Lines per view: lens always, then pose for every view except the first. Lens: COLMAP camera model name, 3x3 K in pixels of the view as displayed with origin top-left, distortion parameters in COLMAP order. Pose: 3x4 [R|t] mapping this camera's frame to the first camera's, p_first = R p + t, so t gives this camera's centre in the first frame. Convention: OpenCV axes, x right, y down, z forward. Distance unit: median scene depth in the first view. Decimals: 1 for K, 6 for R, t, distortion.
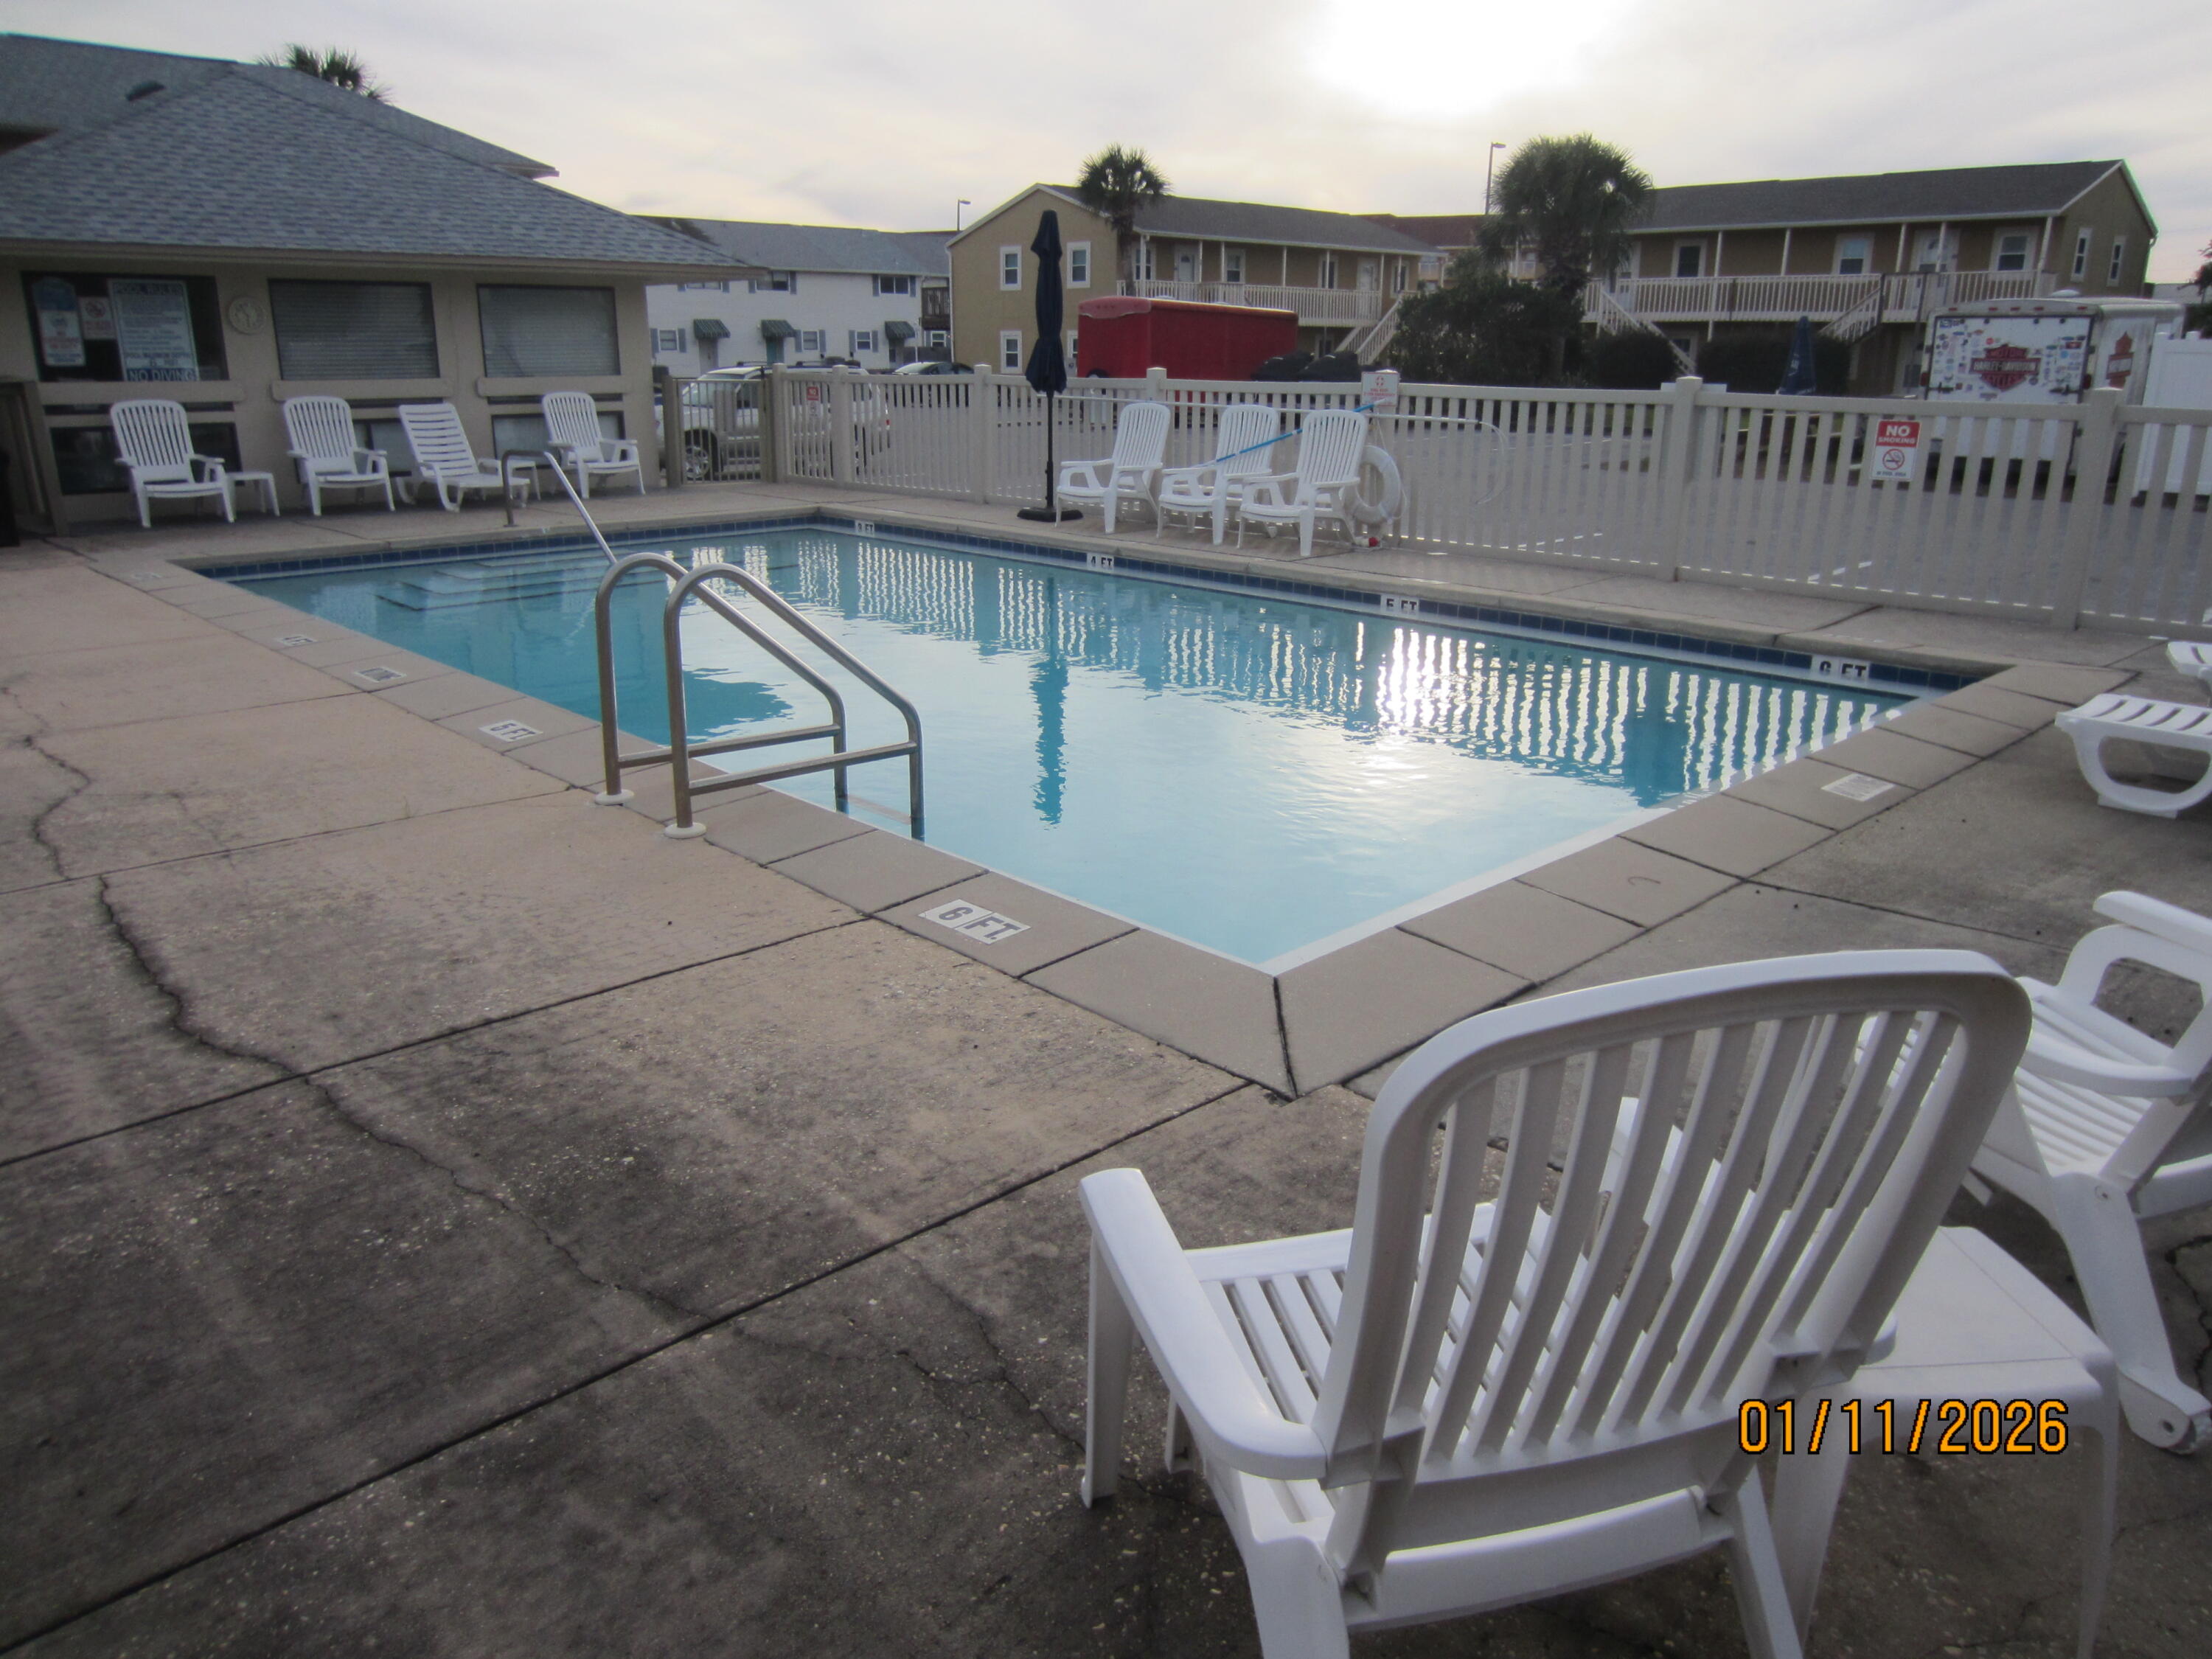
lens RADIAL K [[1568.1, 0, 1098.3], [0, 1568.1, 813.0], [0, 0, 1]] dist [-0.036223, 0.017226]
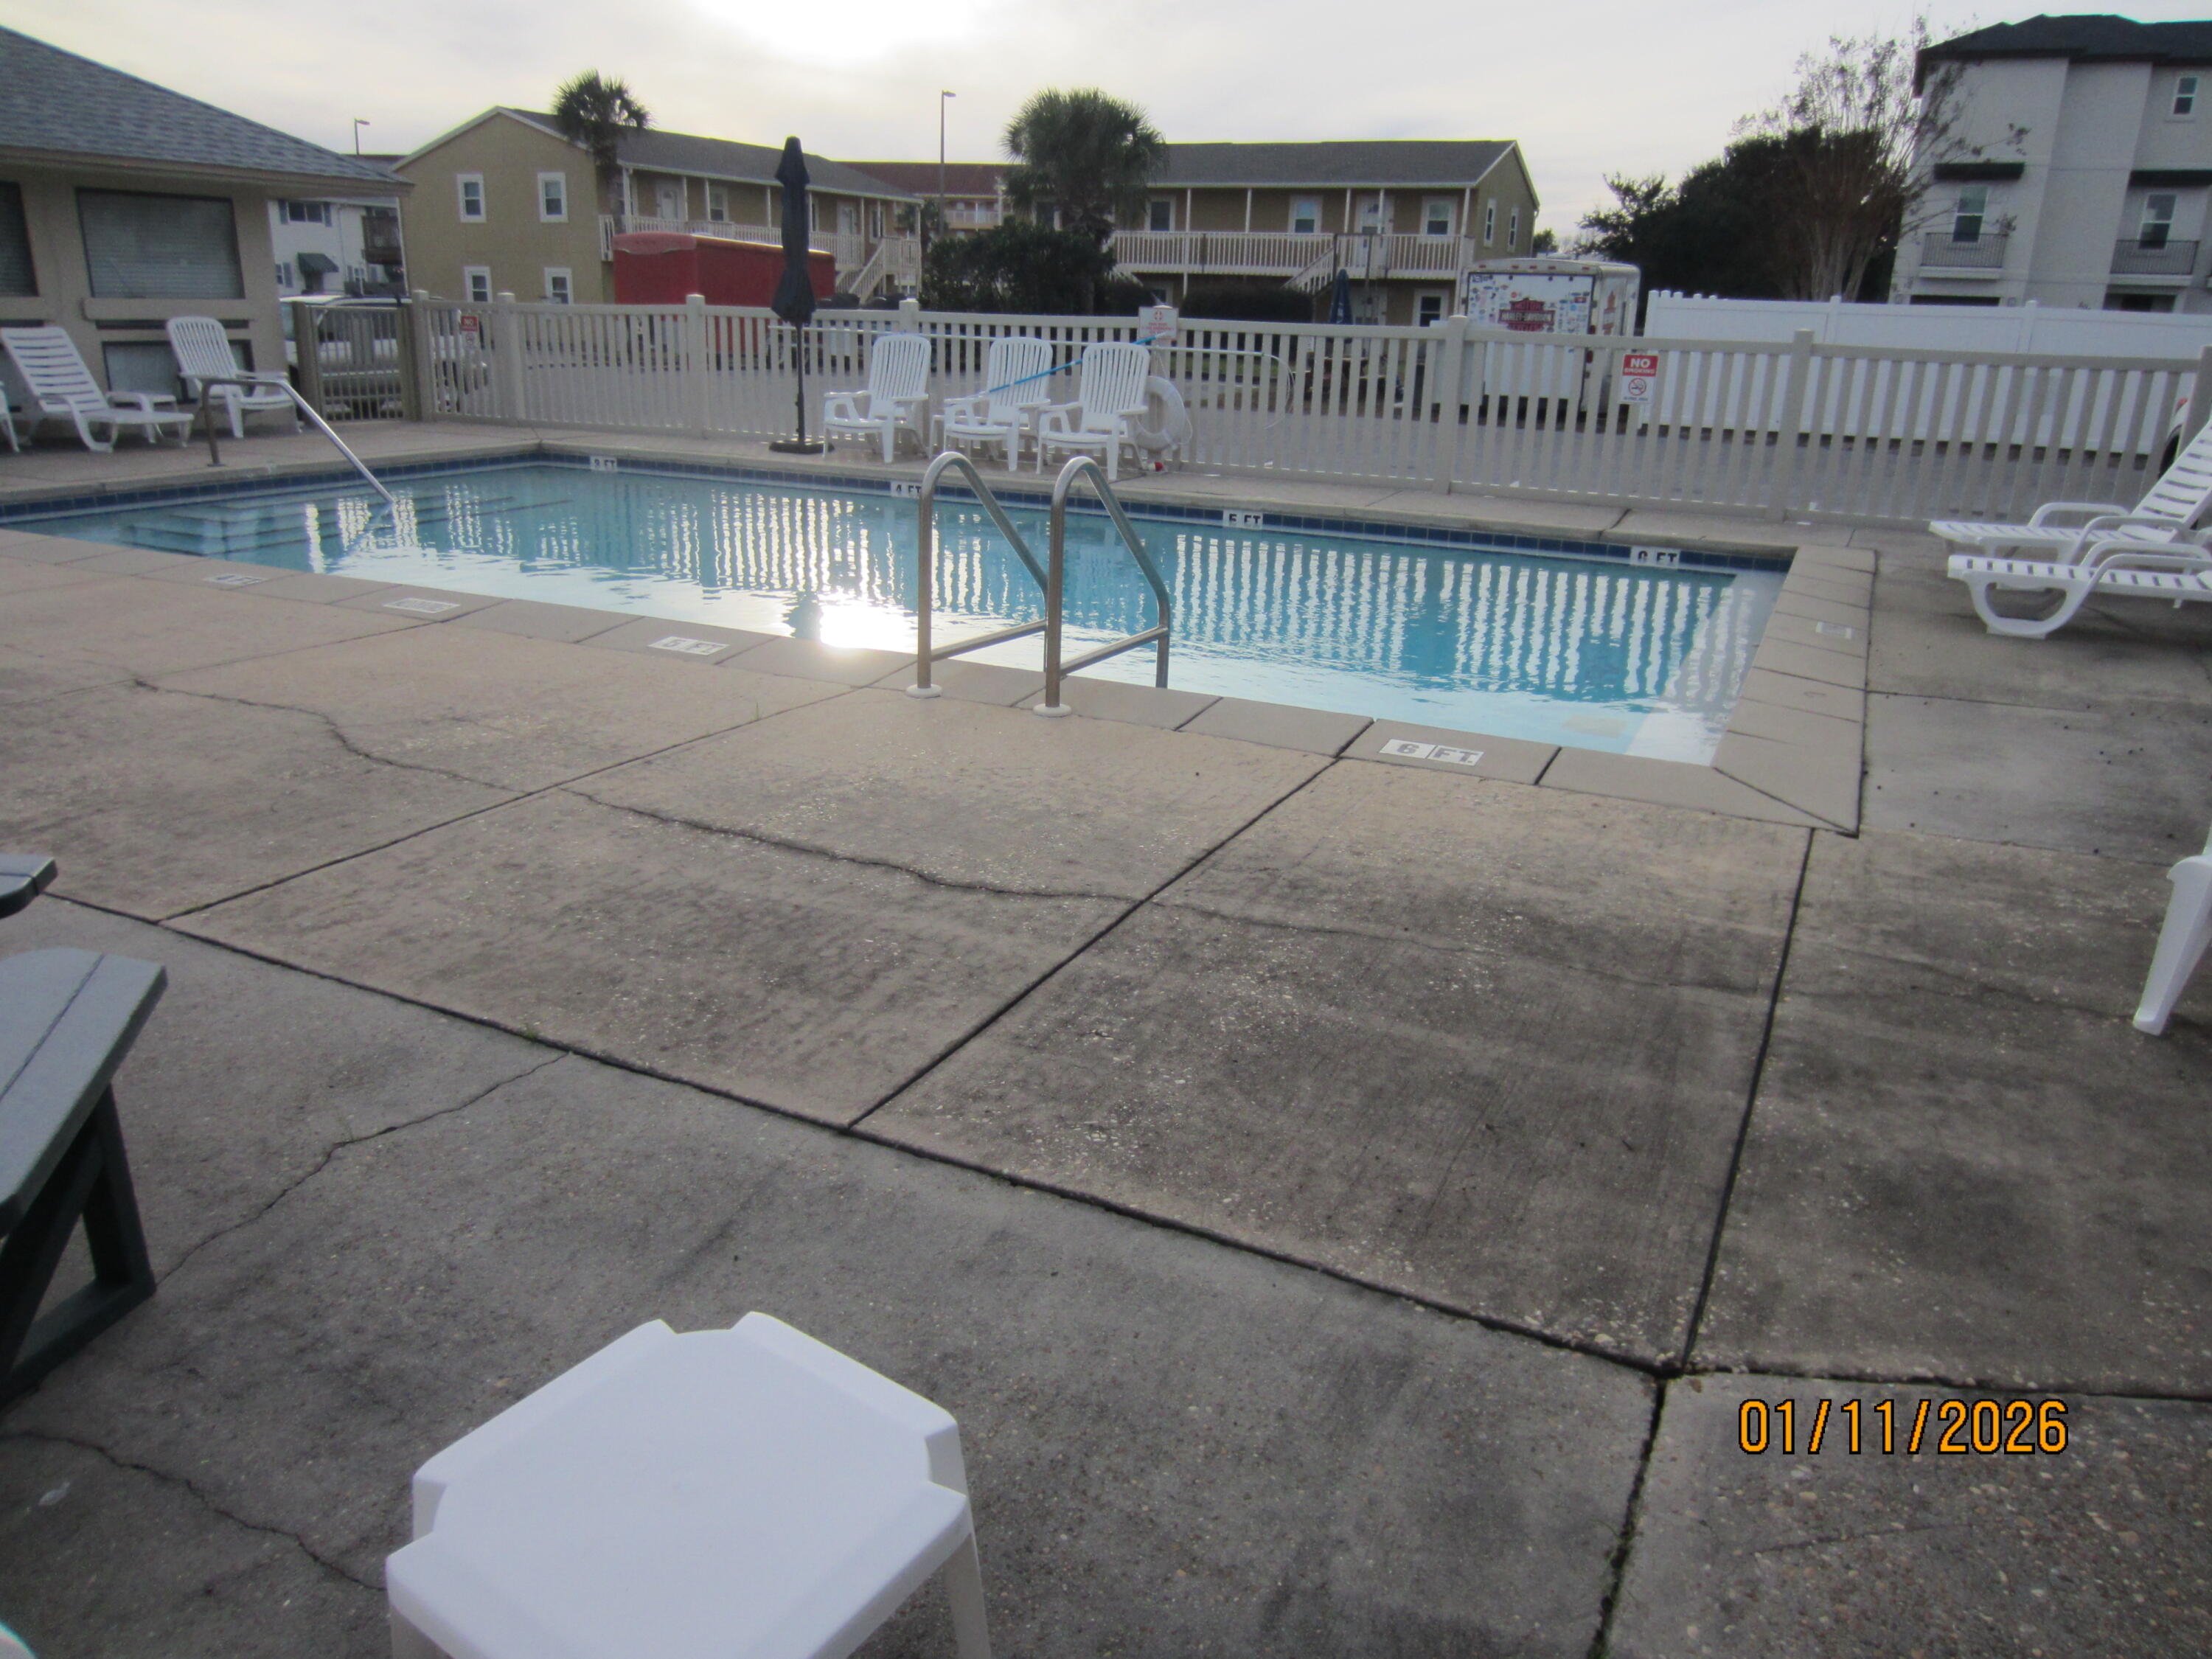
lens RADIAL K [[1568.1, 0, 1103.4], [0, 1568.1, 825.9], [0, 0, 1]] dist [-0.036223, 0.017226]
pose [[0.936965, -0.089393, 0.337795, -0.248120], [0.076391, 0.995741, 0.051618, 0.015331], [-0.340971, -0.022559, 0.939803, -0.009068]]
